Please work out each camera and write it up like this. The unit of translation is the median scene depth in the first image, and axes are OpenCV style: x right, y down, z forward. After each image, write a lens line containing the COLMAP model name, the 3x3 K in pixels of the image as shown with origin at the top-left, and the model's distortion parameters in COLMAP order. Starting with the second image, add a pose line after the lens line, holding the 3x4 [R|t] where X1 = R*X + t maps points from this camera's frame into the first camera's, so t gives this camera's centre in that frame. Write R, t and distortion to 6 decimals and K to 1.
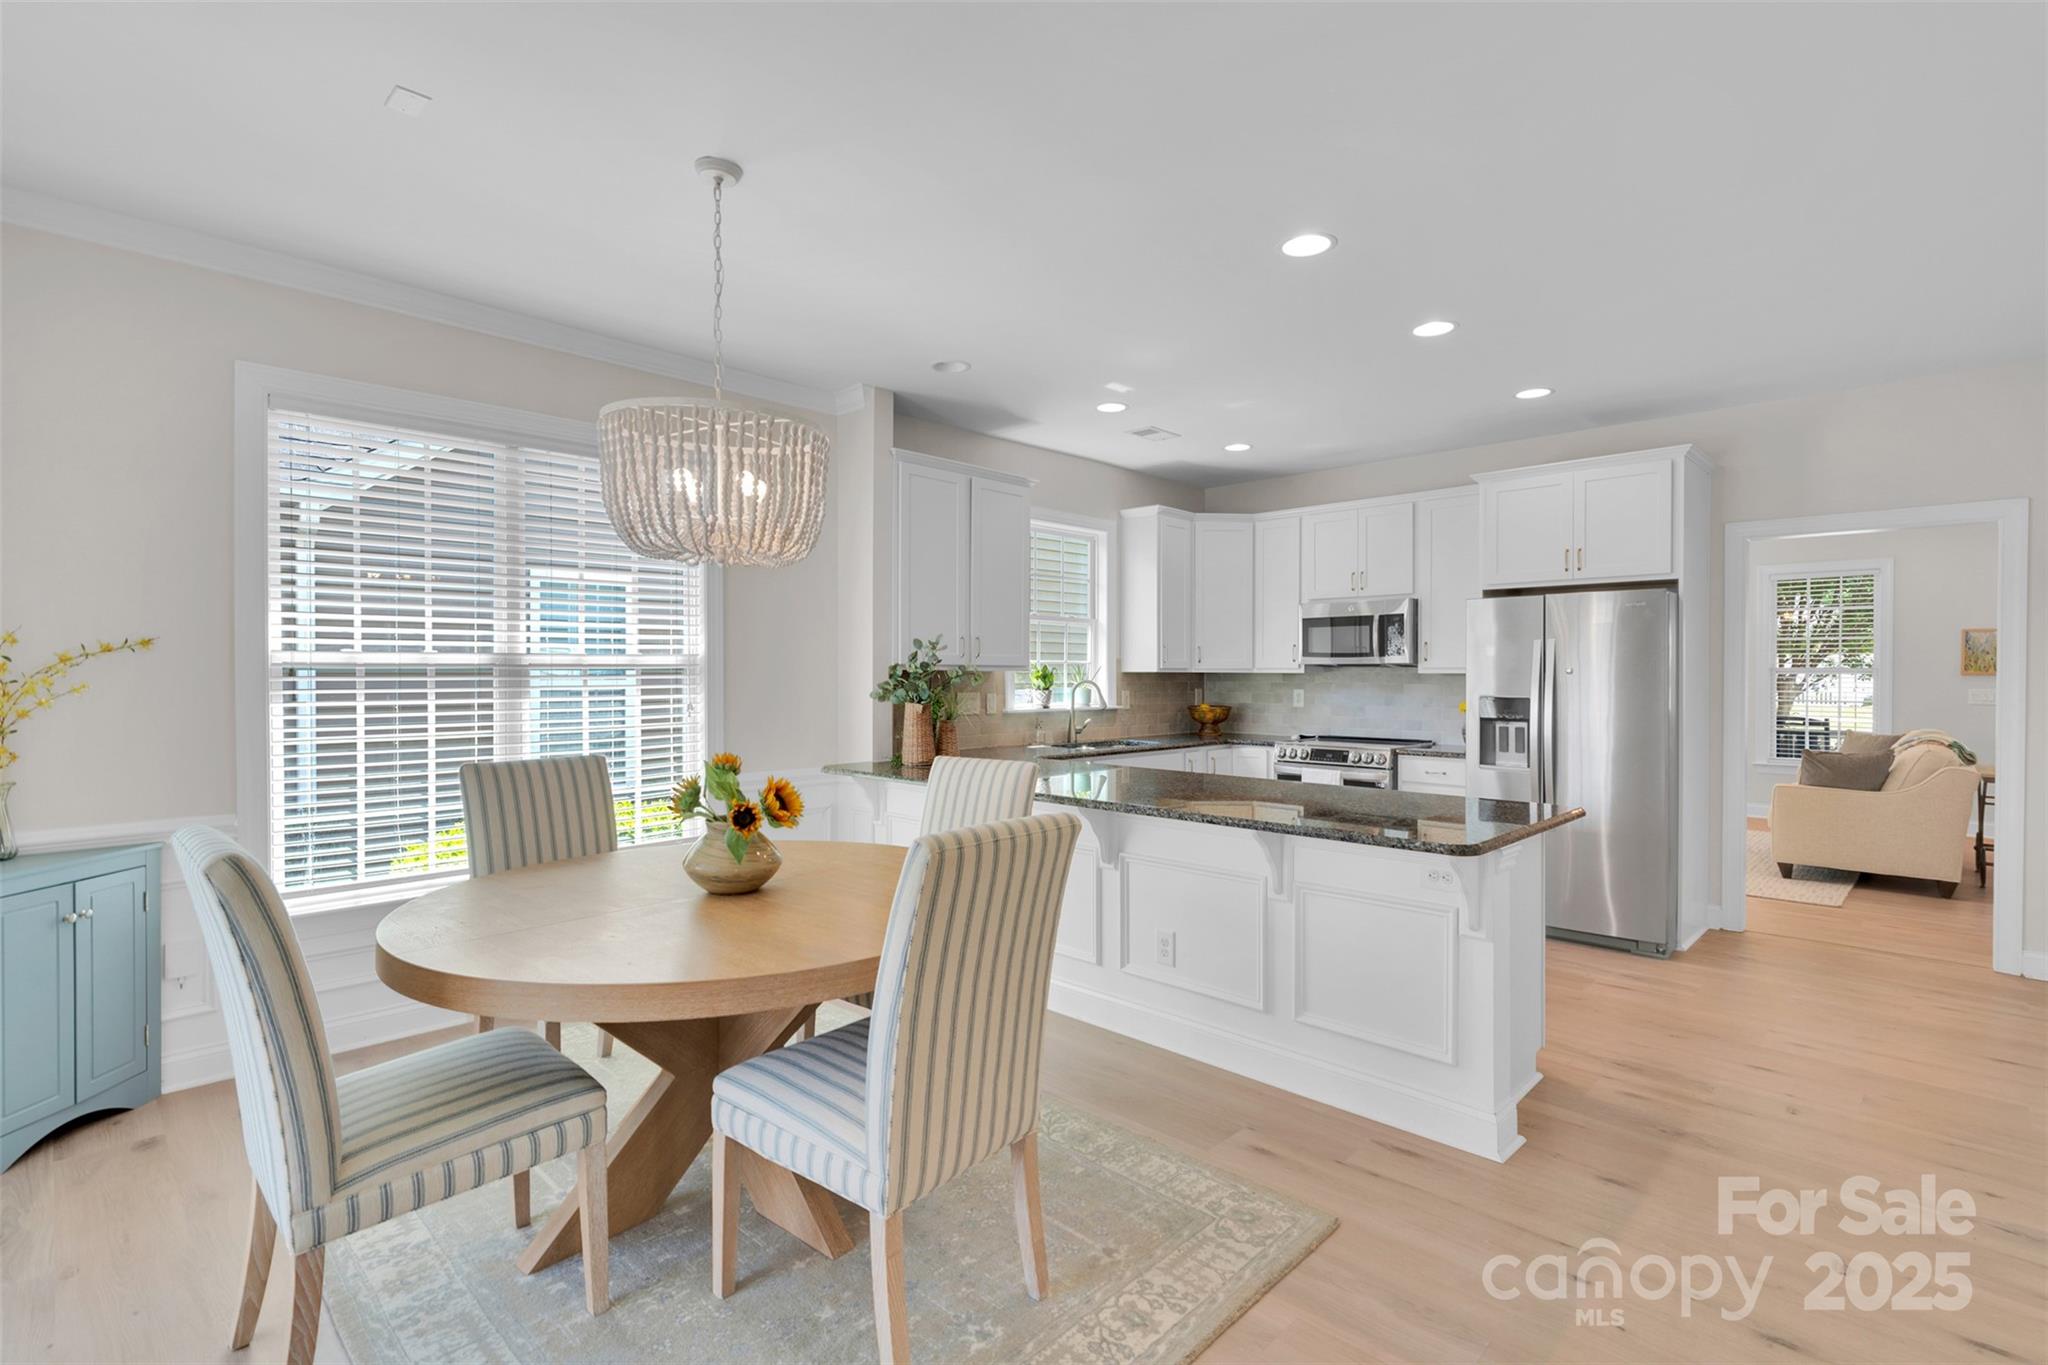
lens RADIAL K [[949.0, 0, 1029.4], [0, 949.0, 677.6], [0, 0, 1]] dist [0.000036, 0.000296]
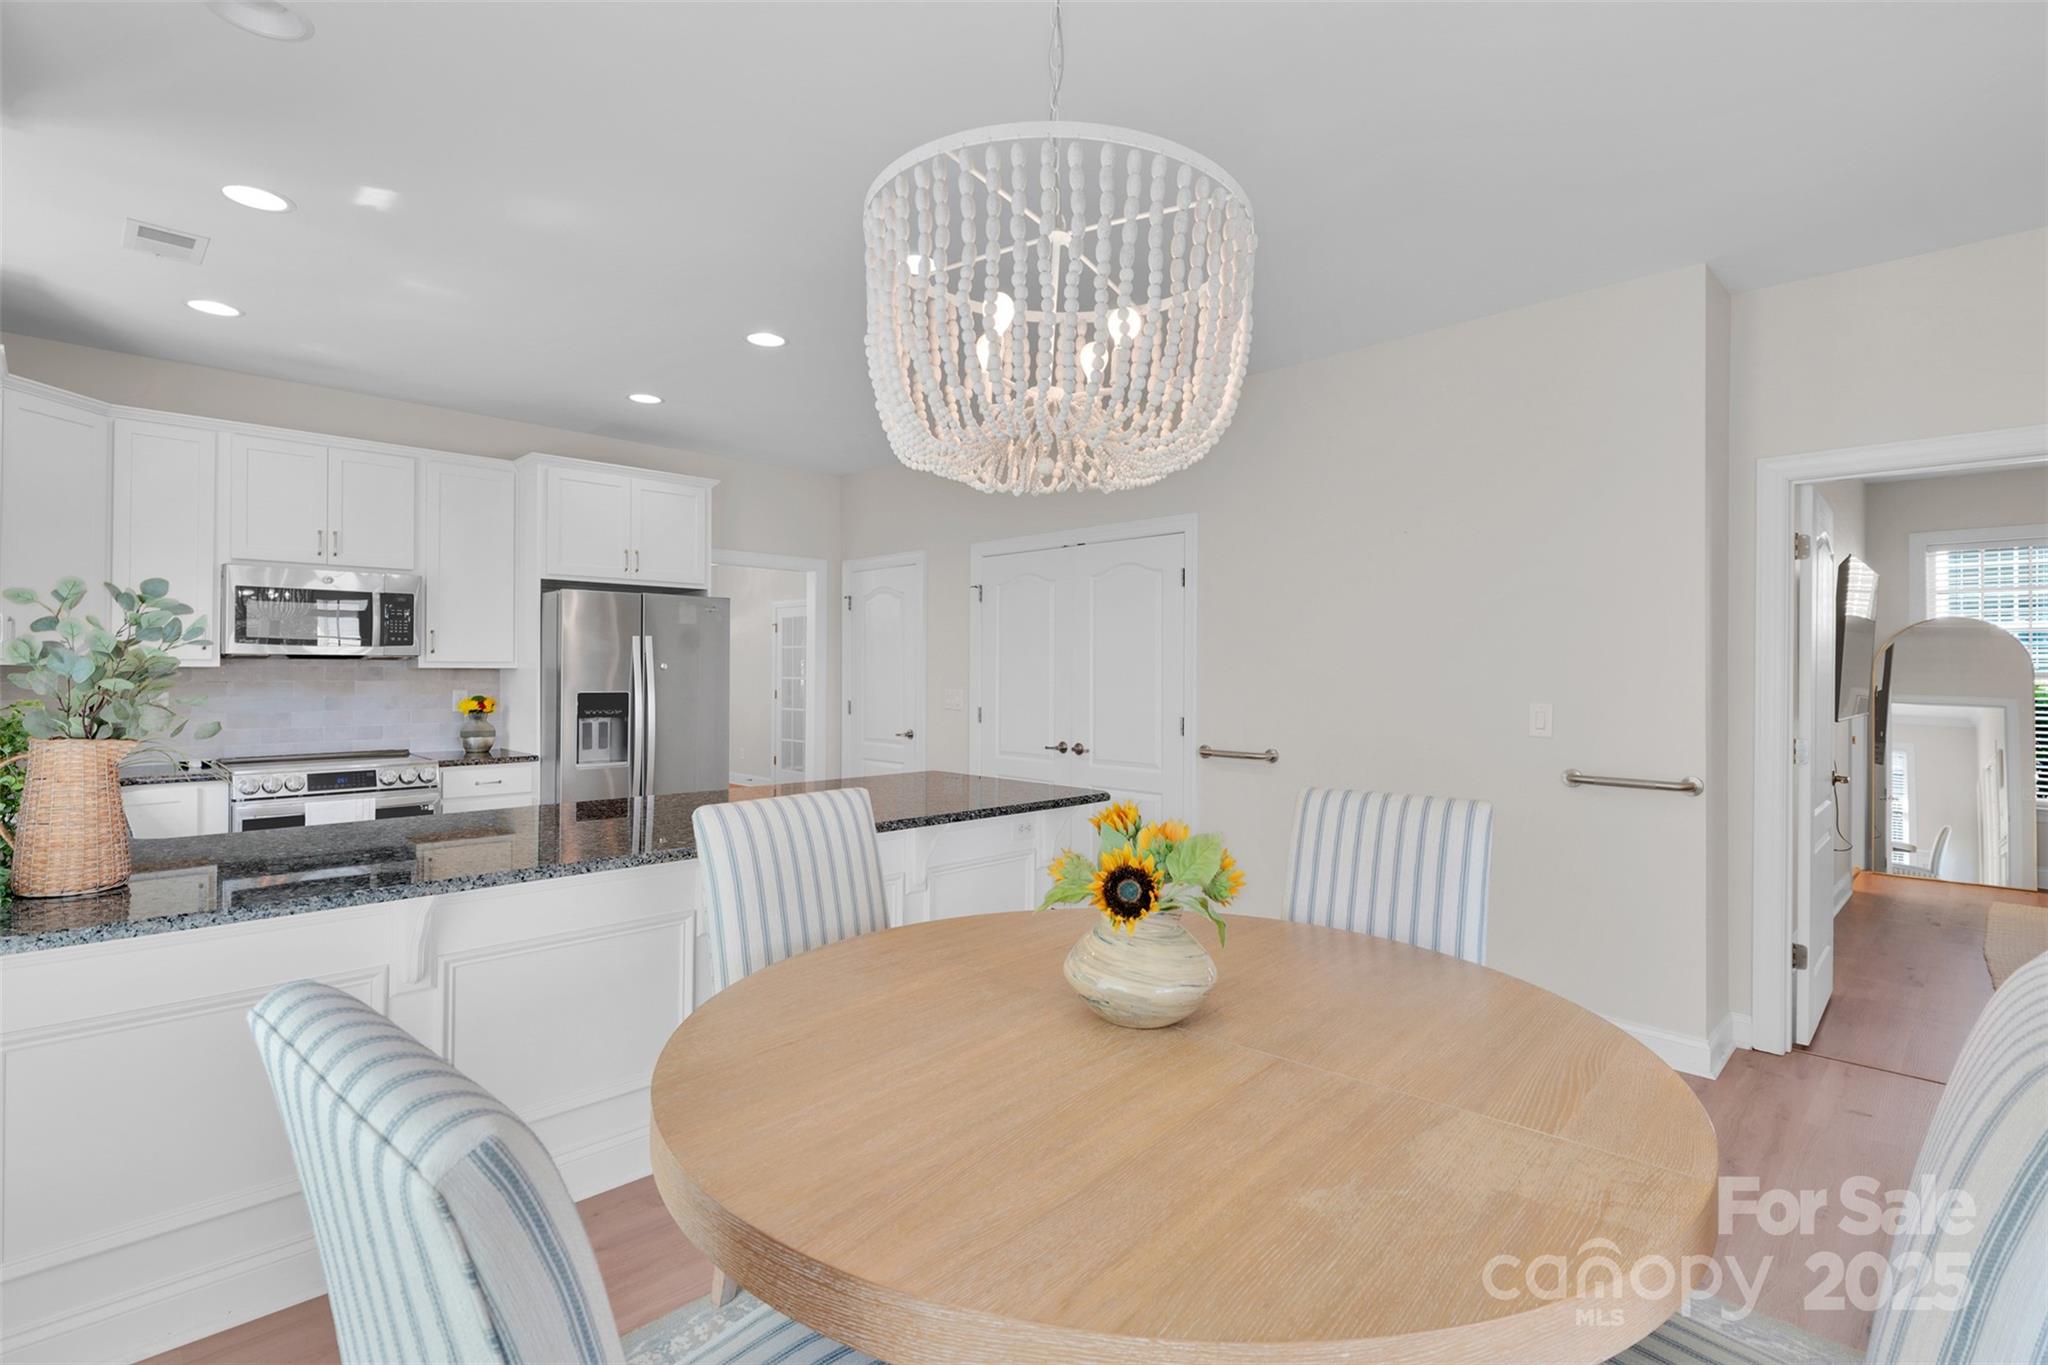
lens RADIAL K [[949.0, 0, 1029.4], [0, 949.0, 677.6], [0, 0, 1]] dist [0.000036, 0.000296]
pose [[0.037881, -0.005169, 0.999269, -0.373554], [-0.002998, 0.999982, 0.005287, -0.002111], [-0.999278, -0.003196, 0.037864, 0.424892]]
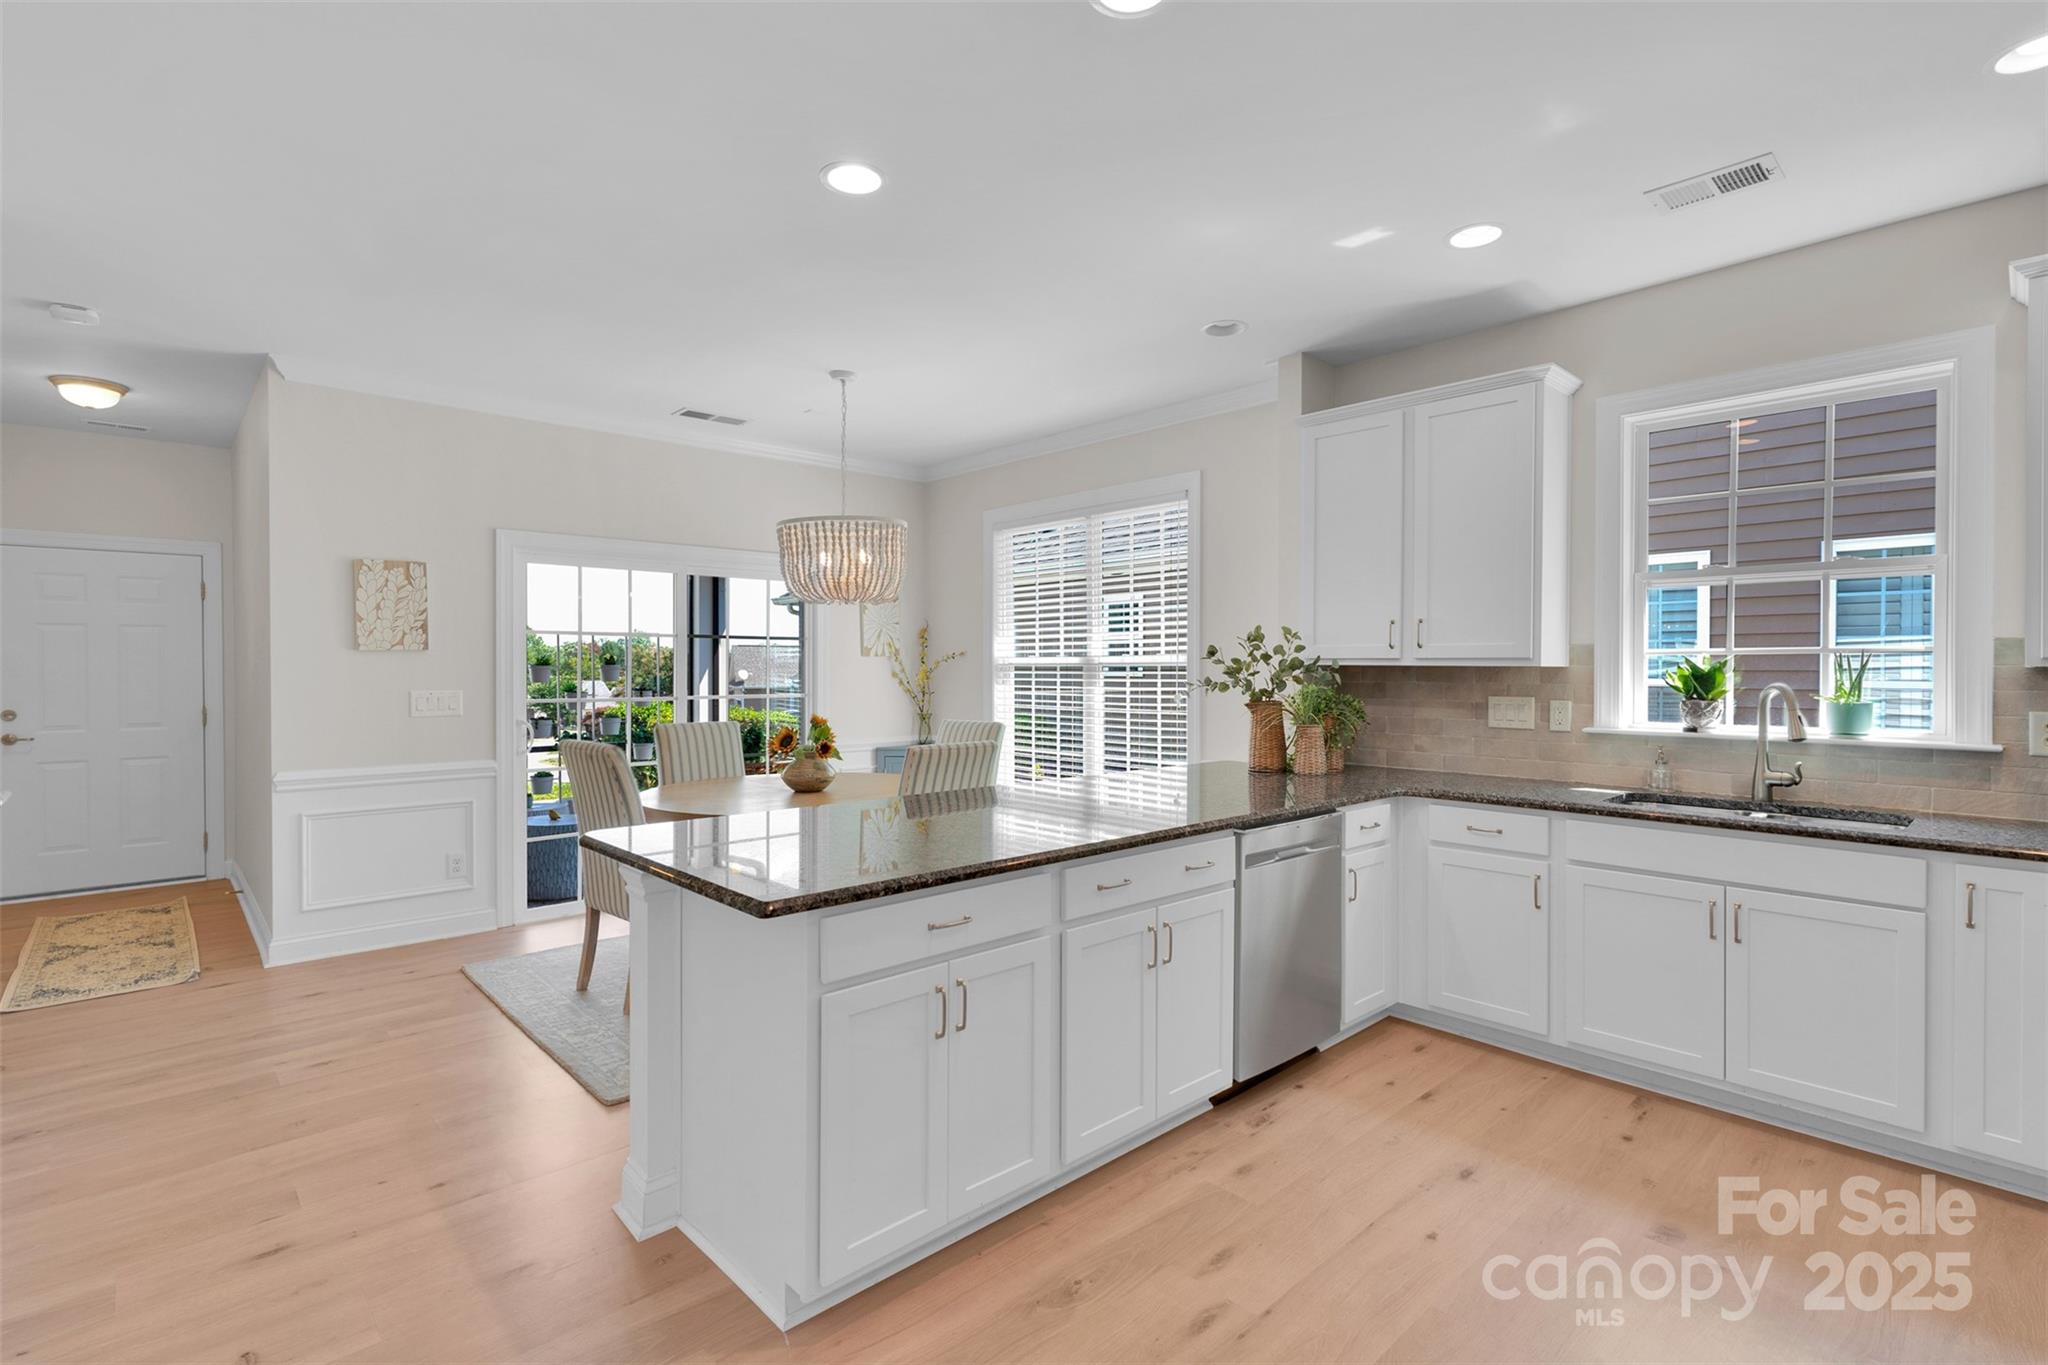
lens RADIAL K [[949.0, 0, 1029.4], [0, 949.0, 677.6], [0, 0, 1]] dist [0.000036, 0.000296]
pose [[-0.050026, 0.009018, -0.998707, 0.585668], [-0.005144, 0.999944, 0.009287, -0.003046], [0.998735, 0.005602, -0.049977, 0.611589]]
